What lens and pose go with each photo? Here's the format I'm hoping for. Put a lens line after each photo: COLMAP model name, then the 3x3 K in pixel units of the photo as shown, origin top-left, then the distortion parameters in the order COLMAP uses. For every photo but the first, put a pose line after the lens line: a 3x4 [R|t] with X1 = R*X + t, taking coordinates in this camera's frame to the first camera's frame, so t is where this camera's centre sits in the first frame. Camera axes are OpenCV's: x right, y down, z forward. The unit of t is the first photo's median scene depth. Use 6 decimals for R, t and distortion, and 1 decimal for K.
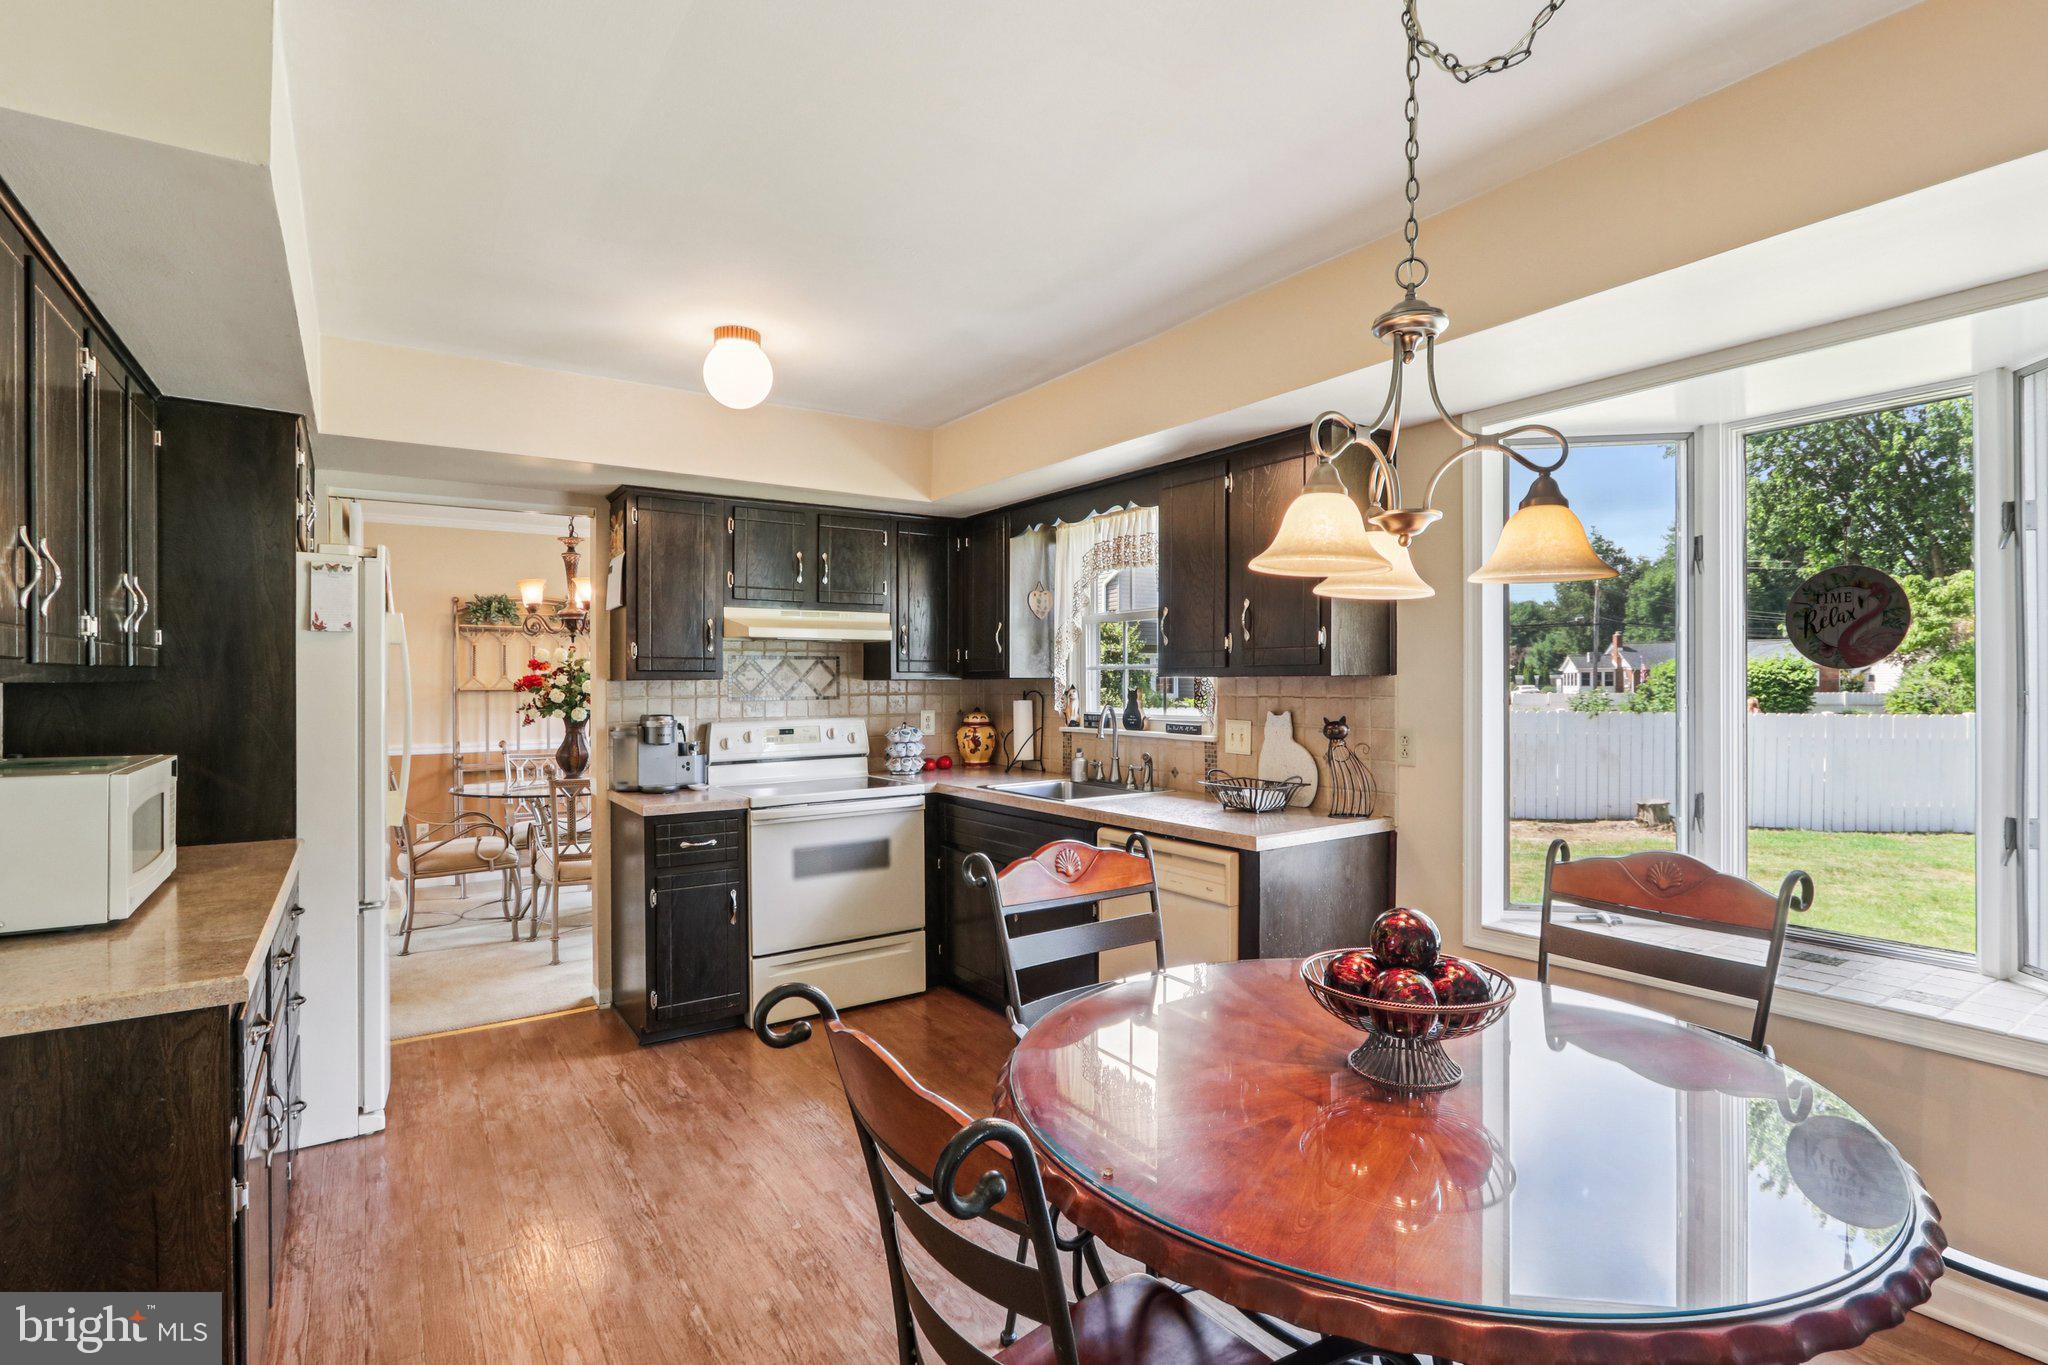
lens RADIAL K [[981.3, 0, 1015.1], [0, 981.3, 682.2], [0, 0, 1]] dist [-0.021743, 0.005381]
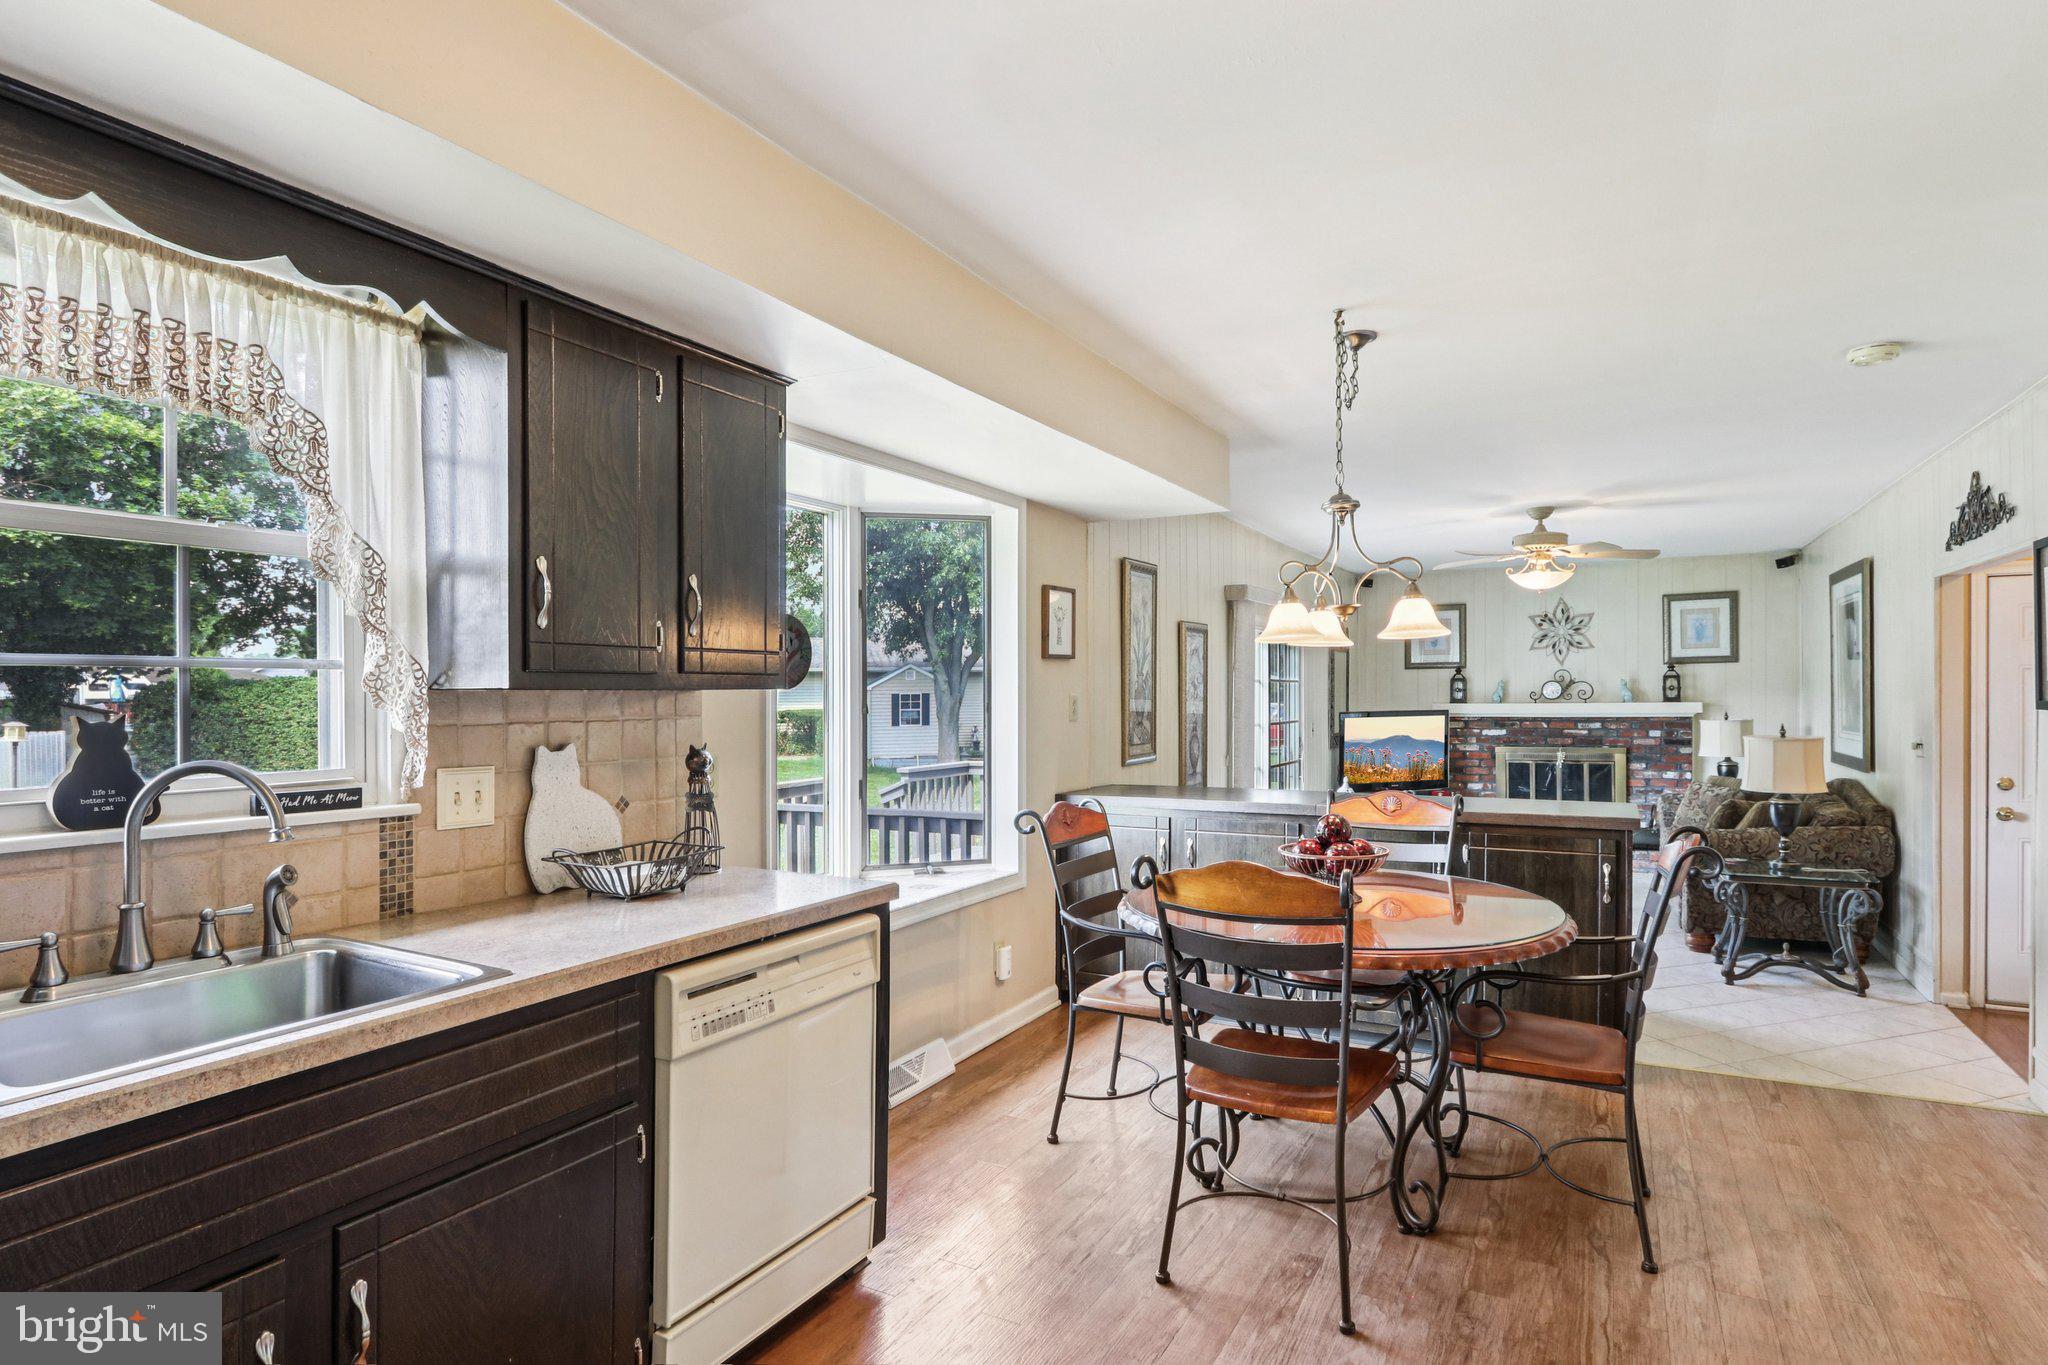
lens RADIAL K [[1024.7, 0, 1036.1], [0, 1024.7, 707.5], [0, 0, 1]] dist [-0.024220, 0.003861]
pose [[-0.458669, -0.000851, 0.888607, -0.376190], [0.011342, 0.999912, 0.006812, 0.003695], [-0.888535, 0.013203, -0.458620, 0.835009]]
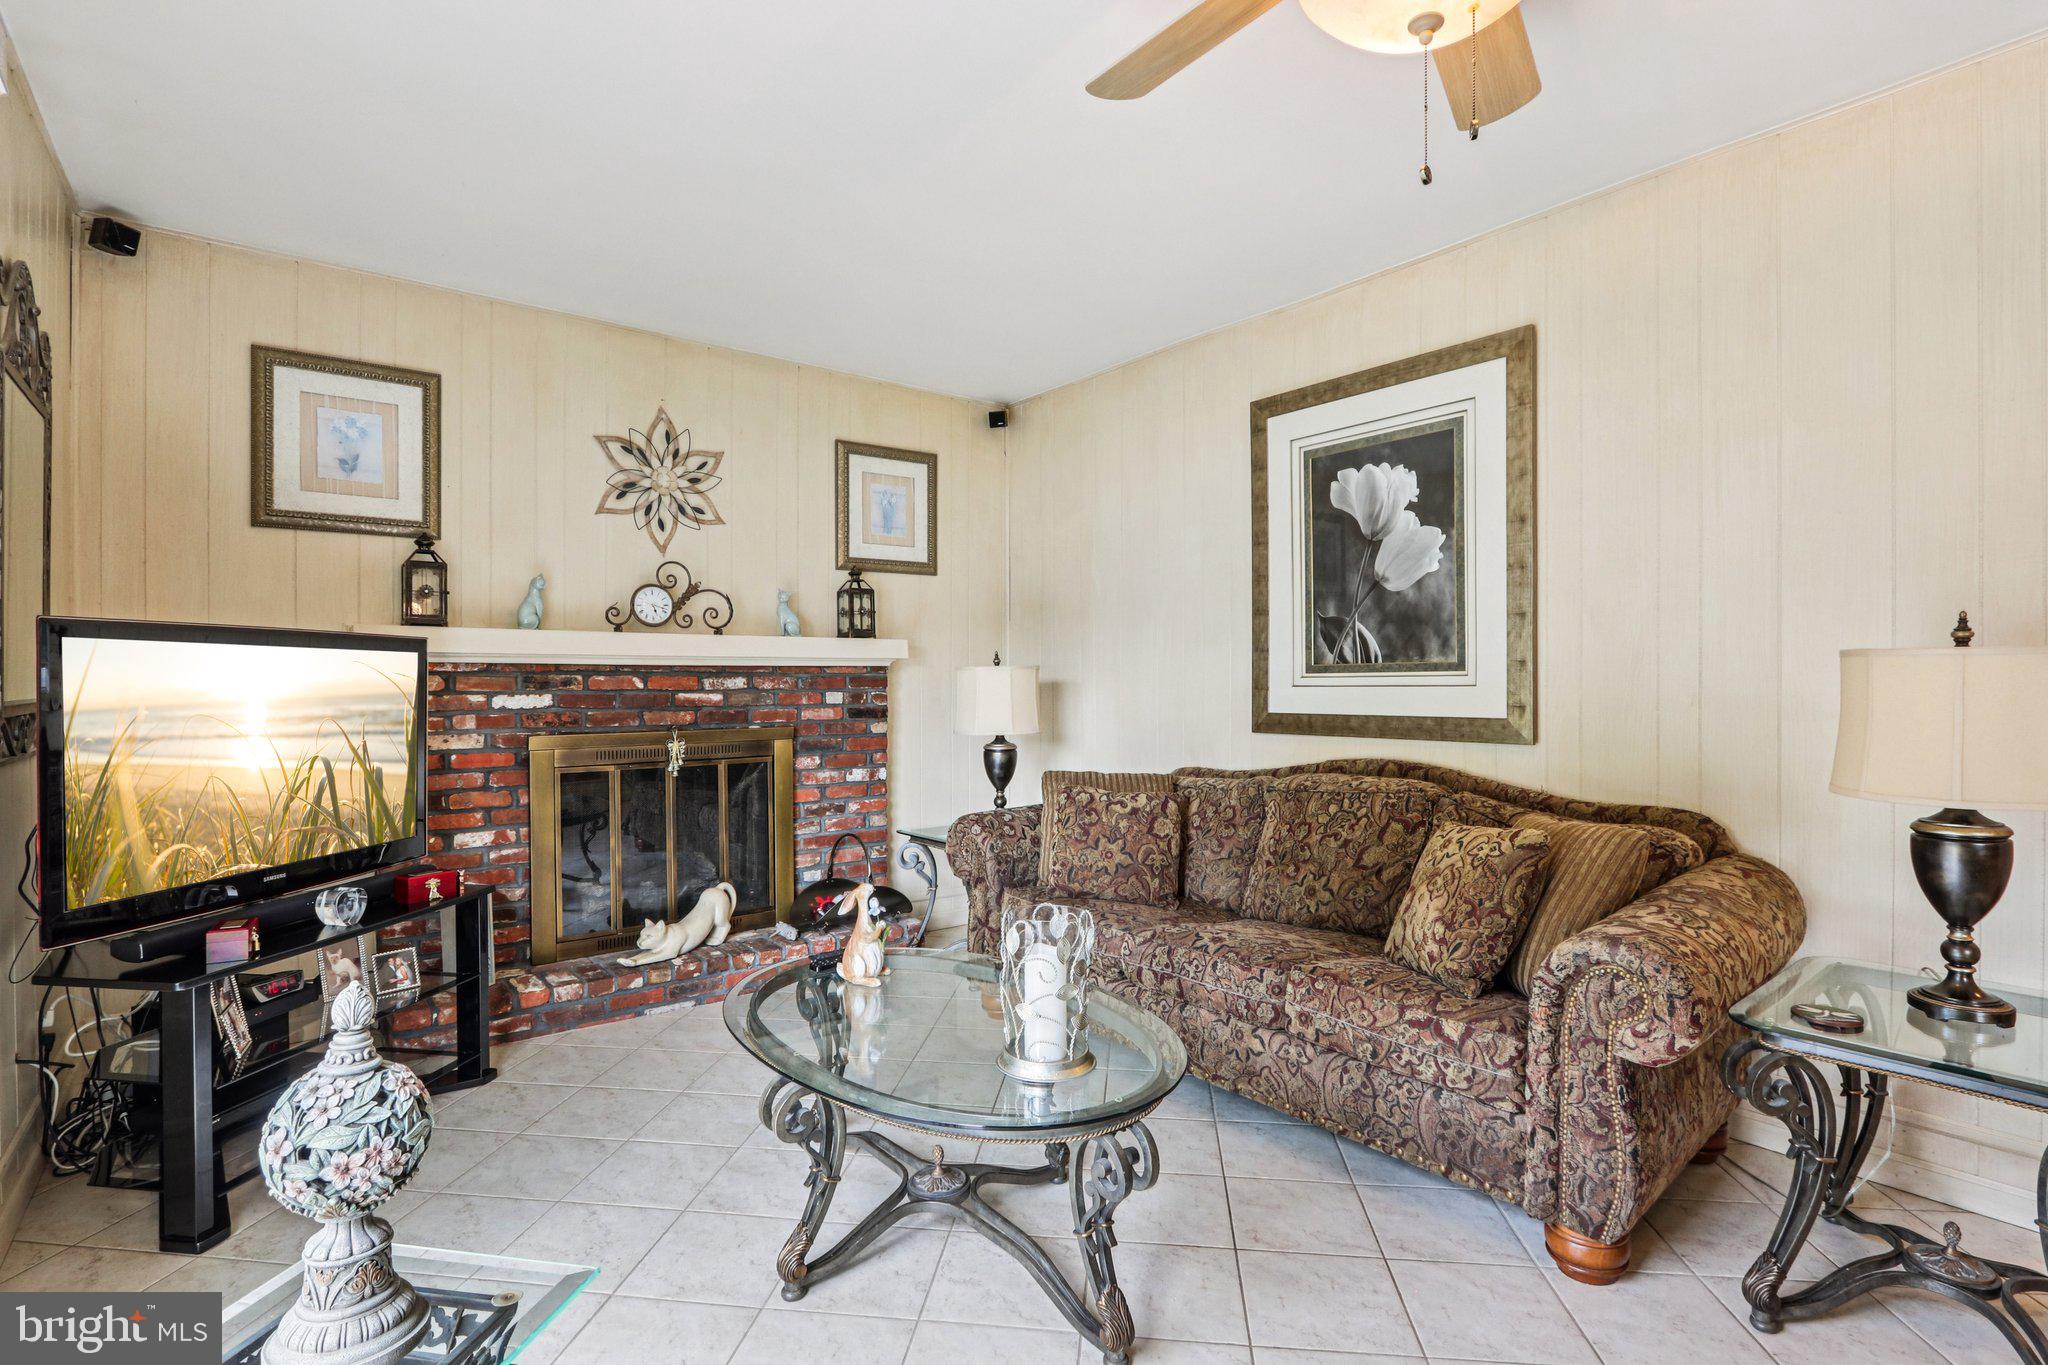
lens RADIAL K [[981.3, 0, 997.3], [0, 981.3, 700.4], [0, 0, 1]] dist [-0.021743, 0.005381]
pose [[-0.996795, 0.008955, -0.079490, 0.910895], [0.008113, 0.999908, 0.010902, 0.084999], [0.079580, 0.010223, -0.996776, -0.277541]]
